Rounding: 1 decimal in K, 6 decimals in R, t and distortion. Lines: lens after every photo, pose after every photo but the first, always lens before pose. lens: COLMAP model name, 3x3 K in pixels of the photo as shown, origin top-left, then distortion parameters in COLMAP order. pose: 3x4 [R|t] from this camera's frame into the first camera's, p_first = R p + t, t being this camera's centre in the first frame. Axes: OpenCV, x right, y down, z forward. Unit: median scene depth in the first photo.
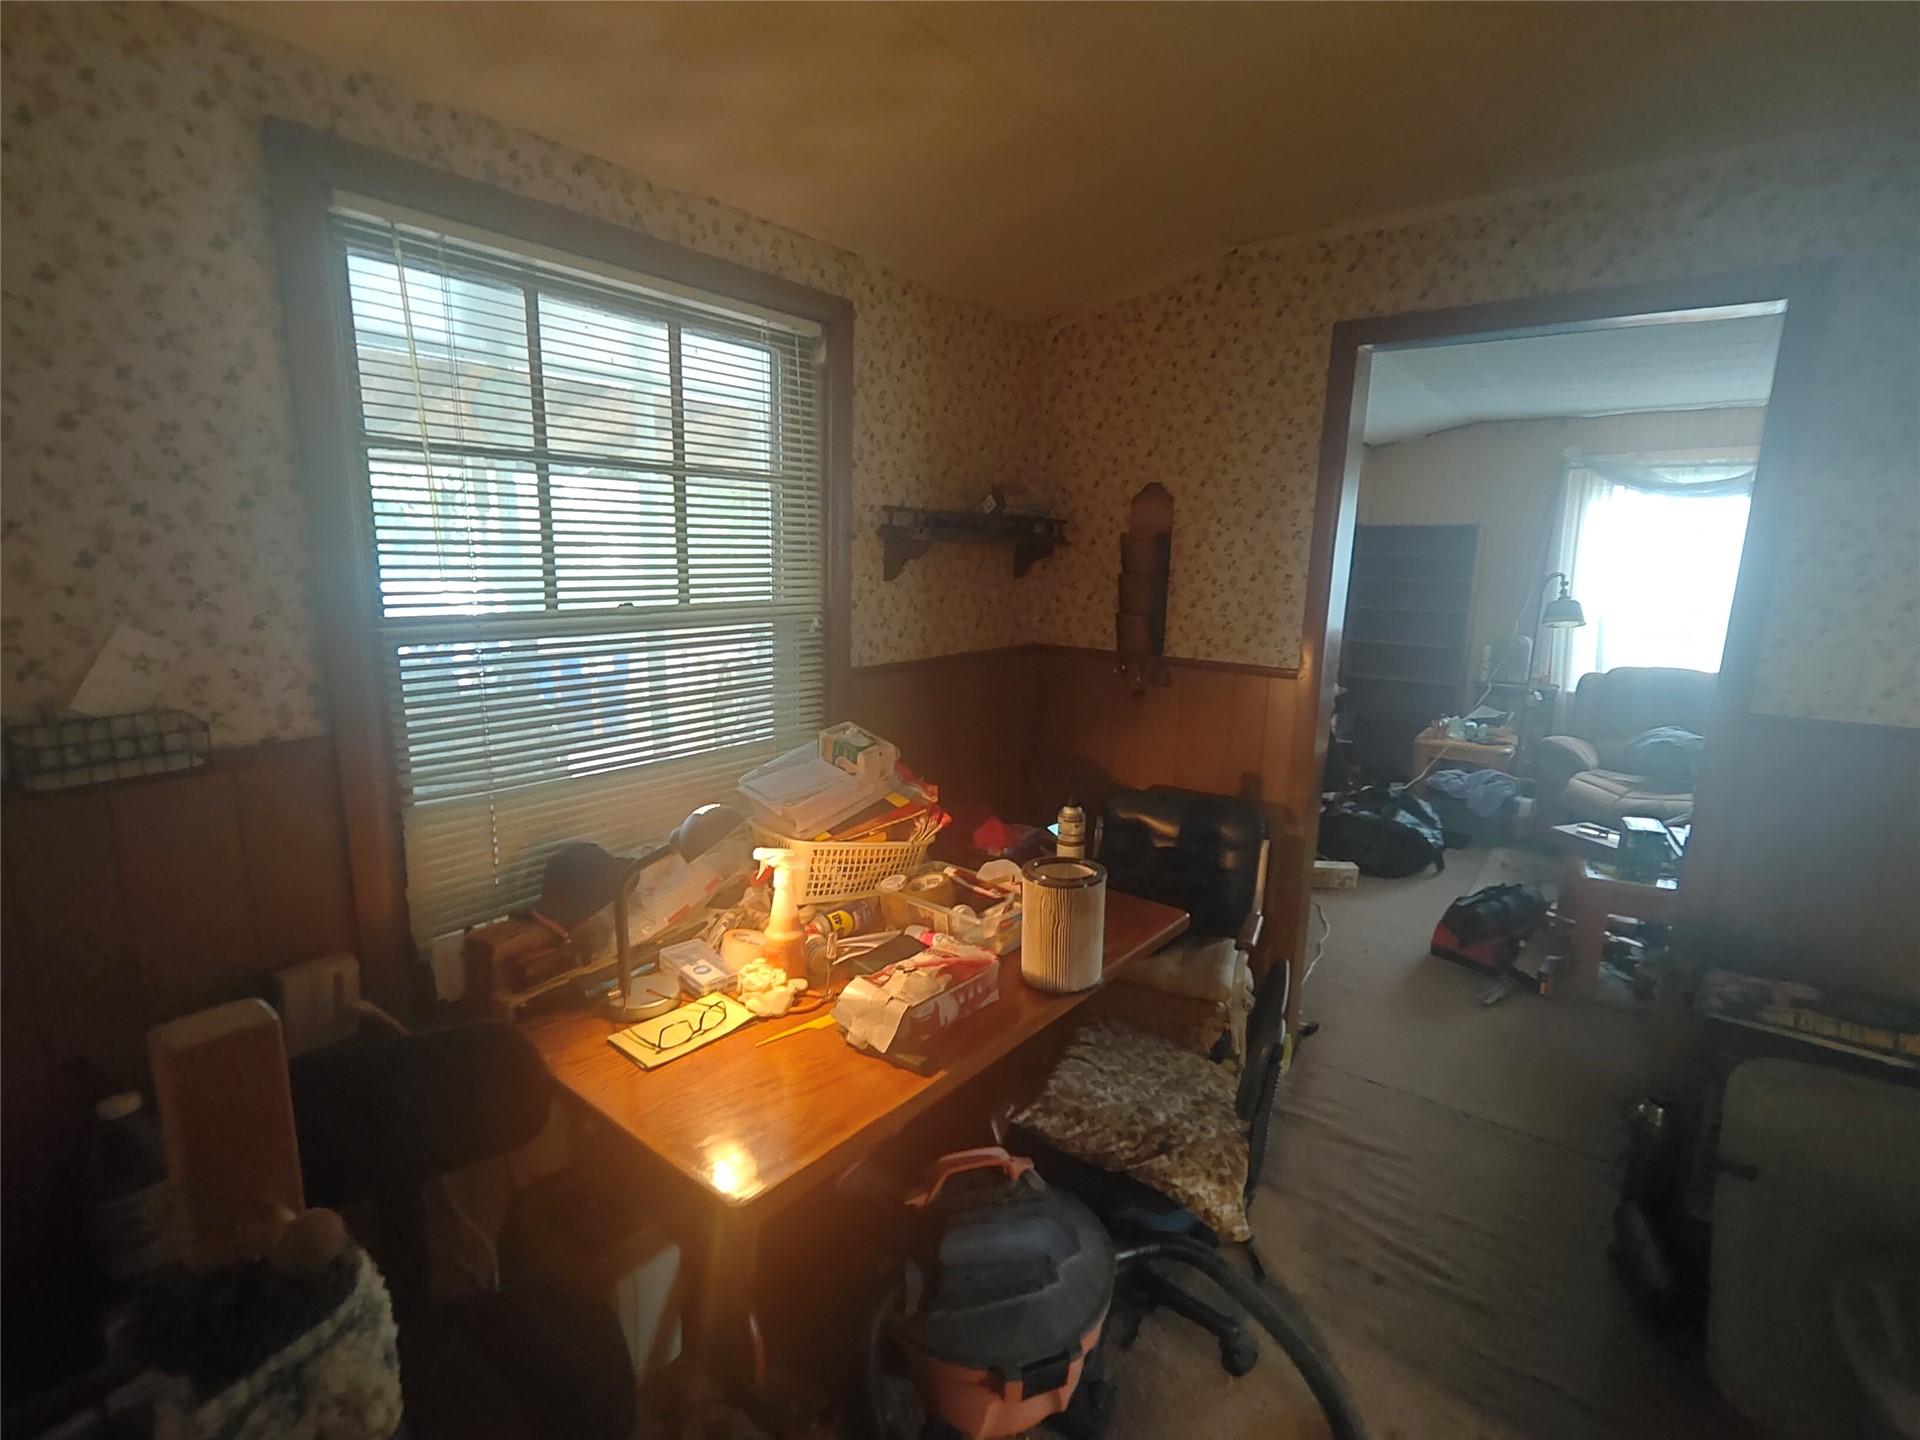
lens RADIAL K [[887.8, 0, 959.1], [0, 887.8, 717.2], [0, 0, 1]] dist [-0.000145, 0.000010]
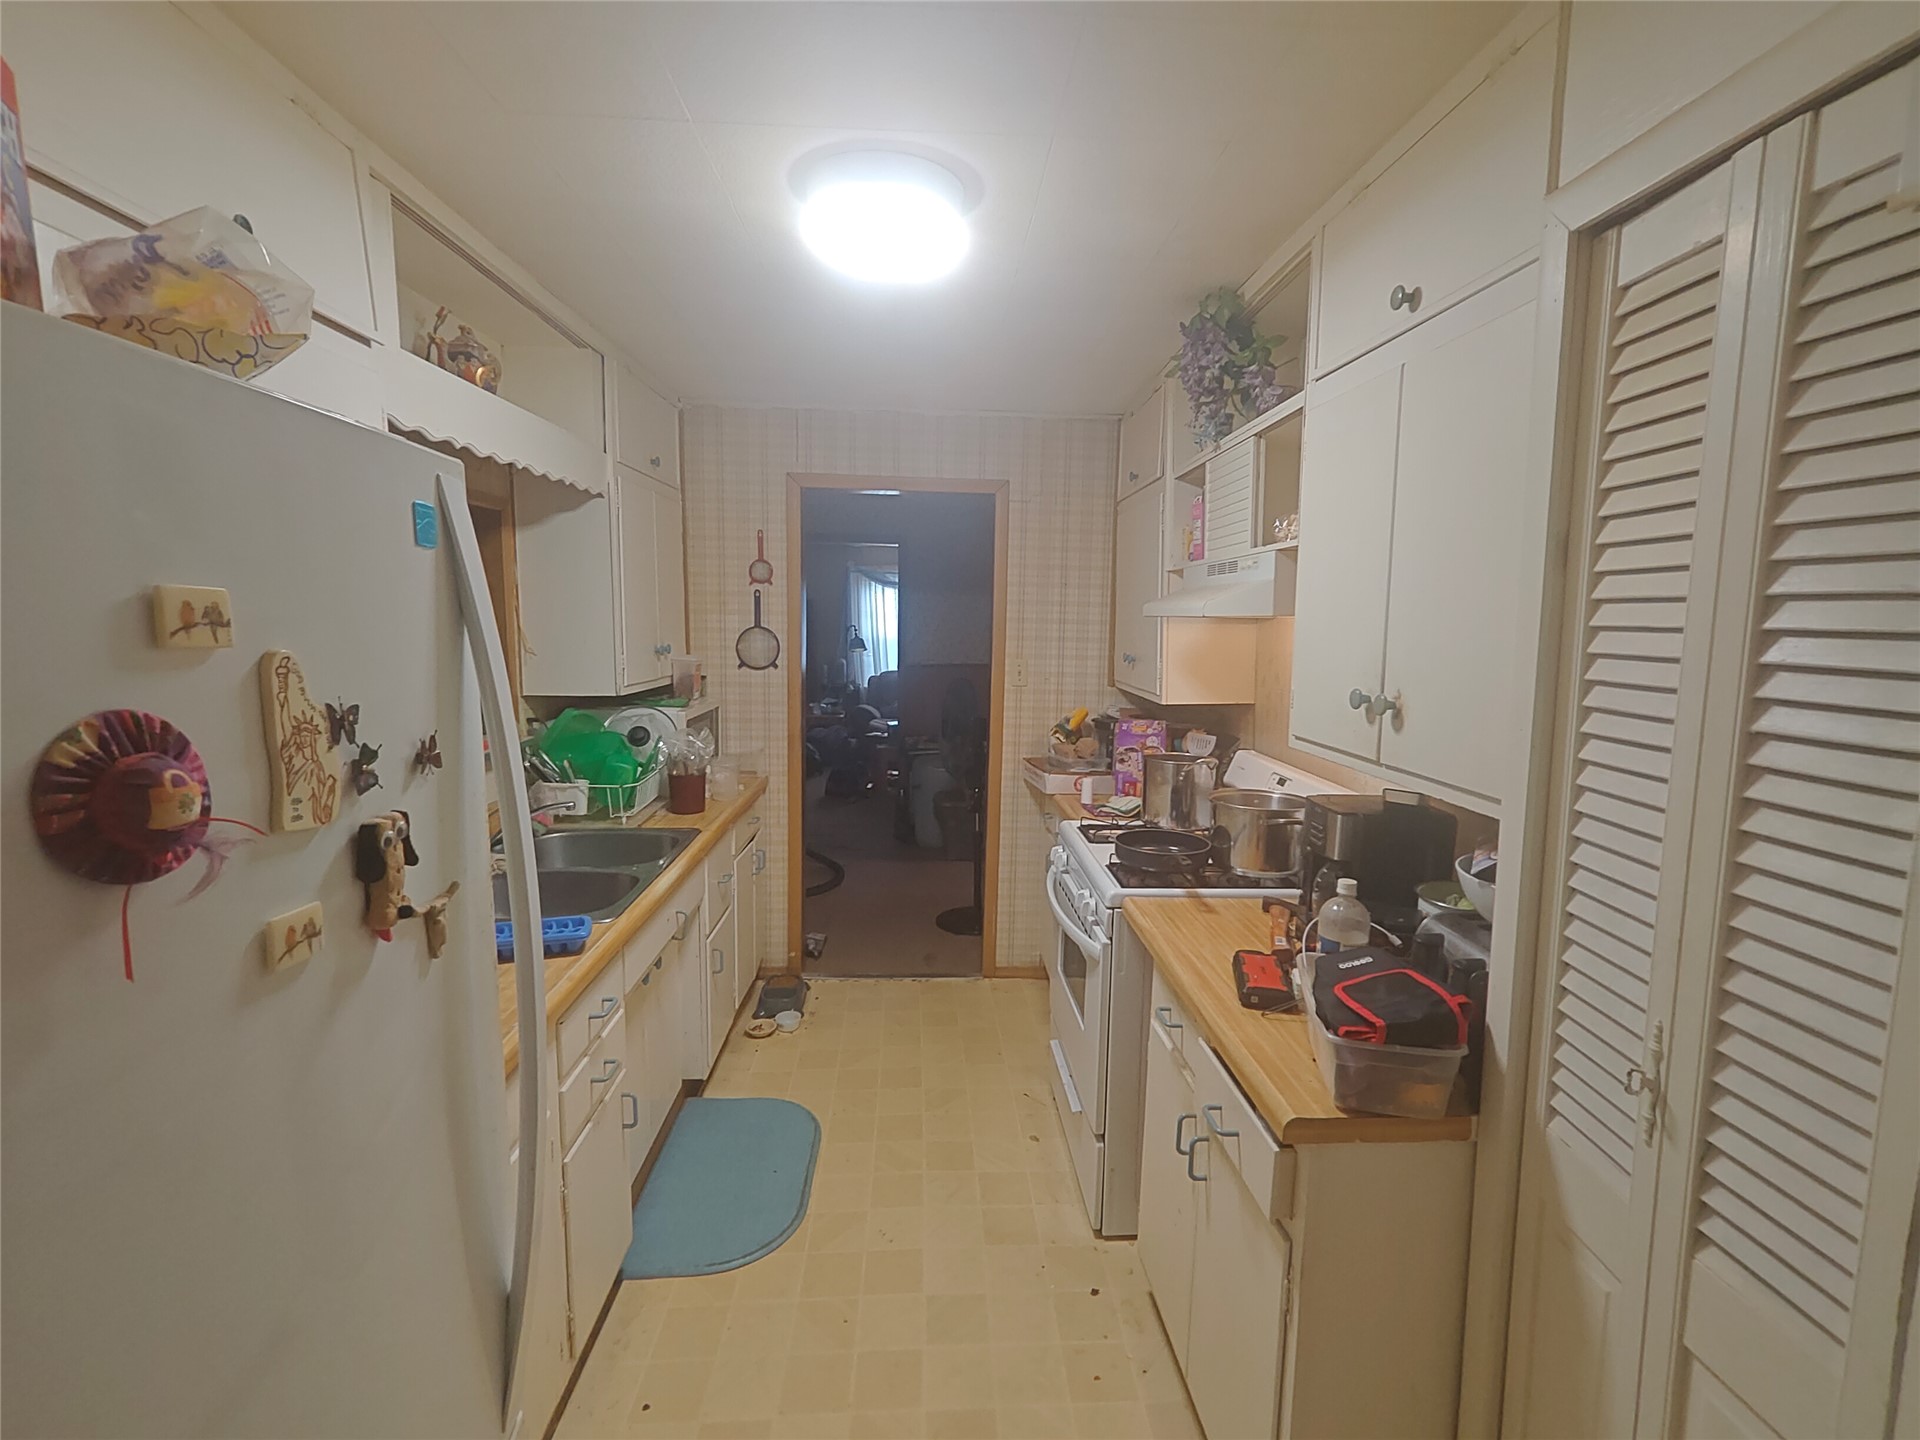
lens RADIAL K [[887.8, 0, 960.2], [0, 887.8, 717.8], [0, 0, 1]] dist [-0.000145, 0.000010]
pose [[0.756106, -0.082982, 0.649167, -0.414534], [0.122548, 0.992335, -0.015888, 0.096878], [-0.642873, 0.091567, 0.760480, -0.594153]]
